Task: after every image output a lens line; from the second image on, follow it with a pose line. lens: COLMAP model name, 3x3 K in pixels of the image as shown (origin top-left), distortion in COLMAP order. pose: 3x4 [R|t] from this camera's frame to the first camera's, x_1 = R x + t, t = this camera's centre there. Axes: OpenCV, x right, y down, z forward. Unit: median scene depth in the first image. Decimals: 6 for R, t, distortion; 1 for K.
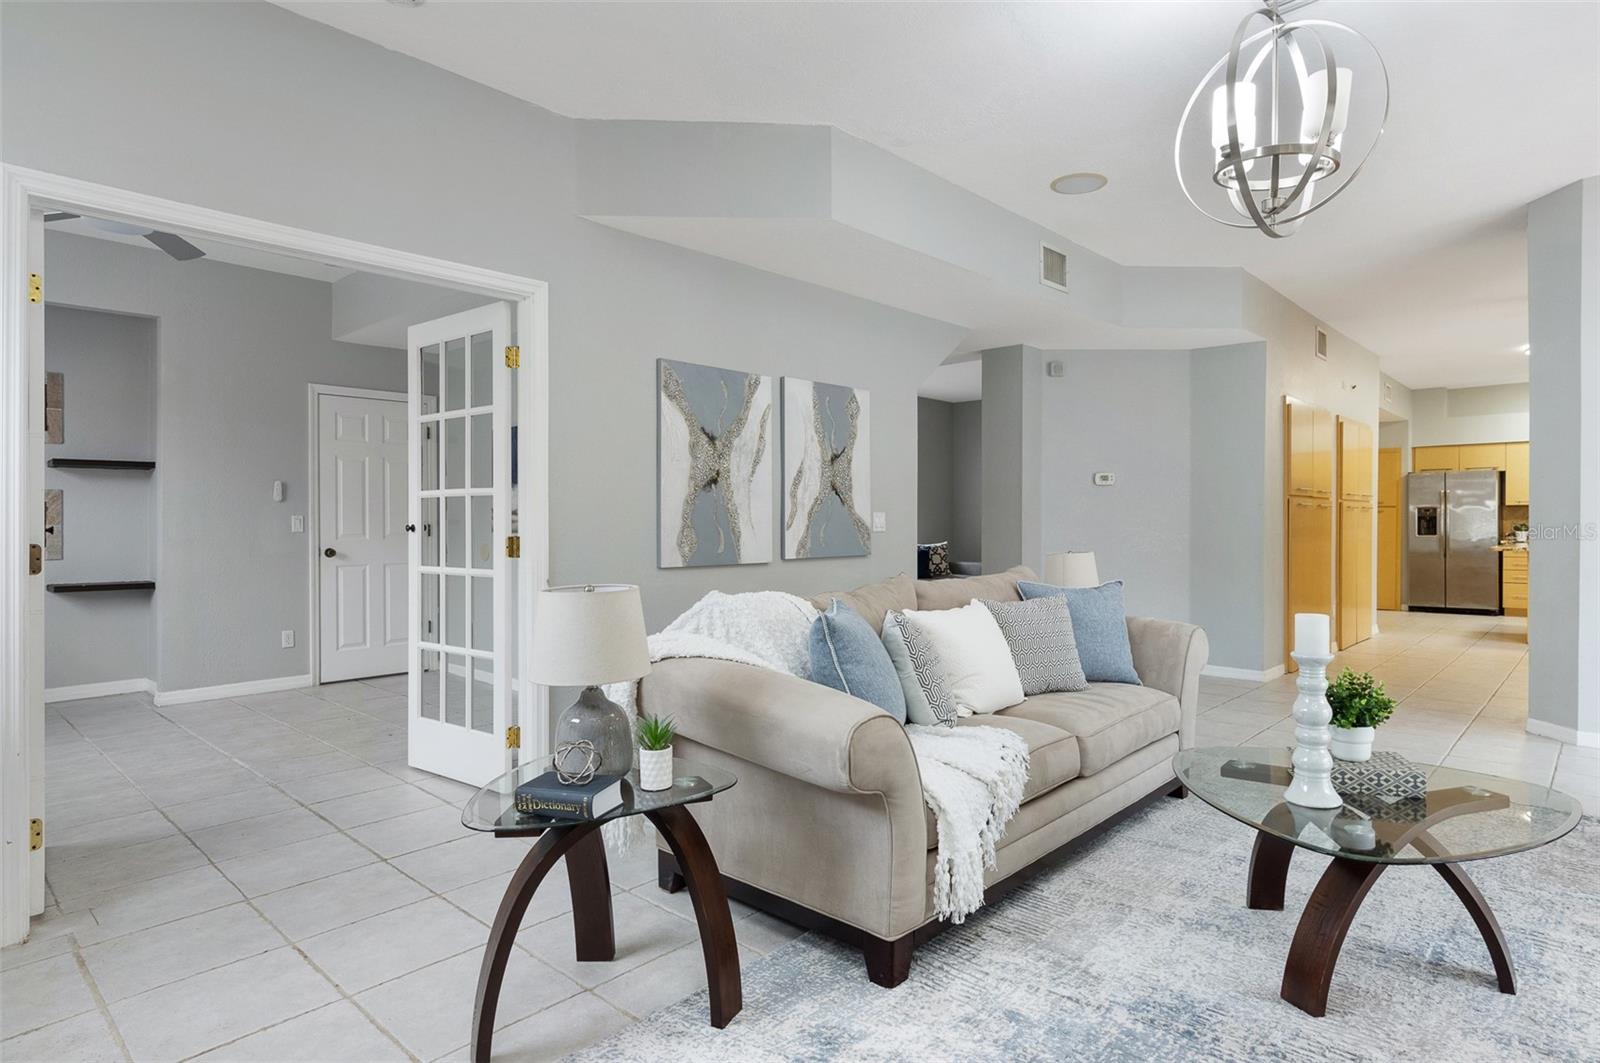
lens RADIAL K [[859.9, 0, 797.1], [0, 859.9, 528.8], [0, 0, 1]] dist [0.000857, -0.003450]
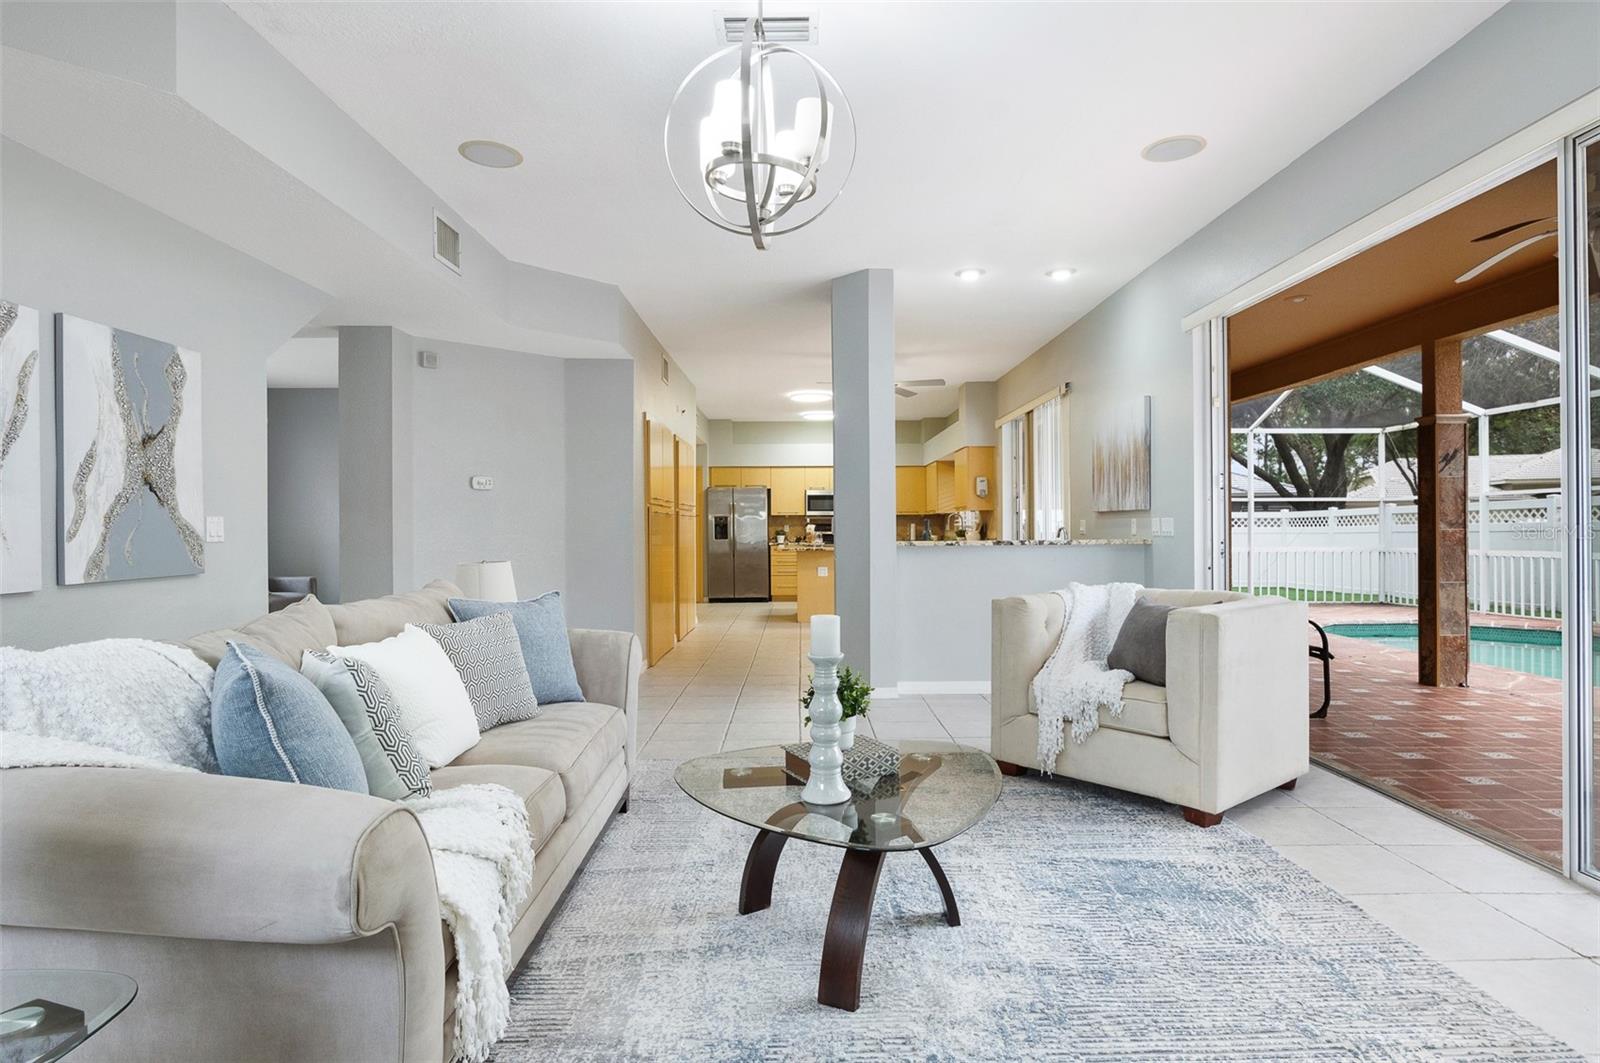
lens RADIAL K [[859.9, 0, 803.4], [0, 859.9, 527.3], [0, 0, 1]] dist [0.000857, -0.003450]
pose [[0.725978, -0.001377, 0.687717, -0.073119], [0.008668, 0.999937, -0.007149, 0.000218], [-0.687663, 0.011151, 0.725944, 0.152100]]
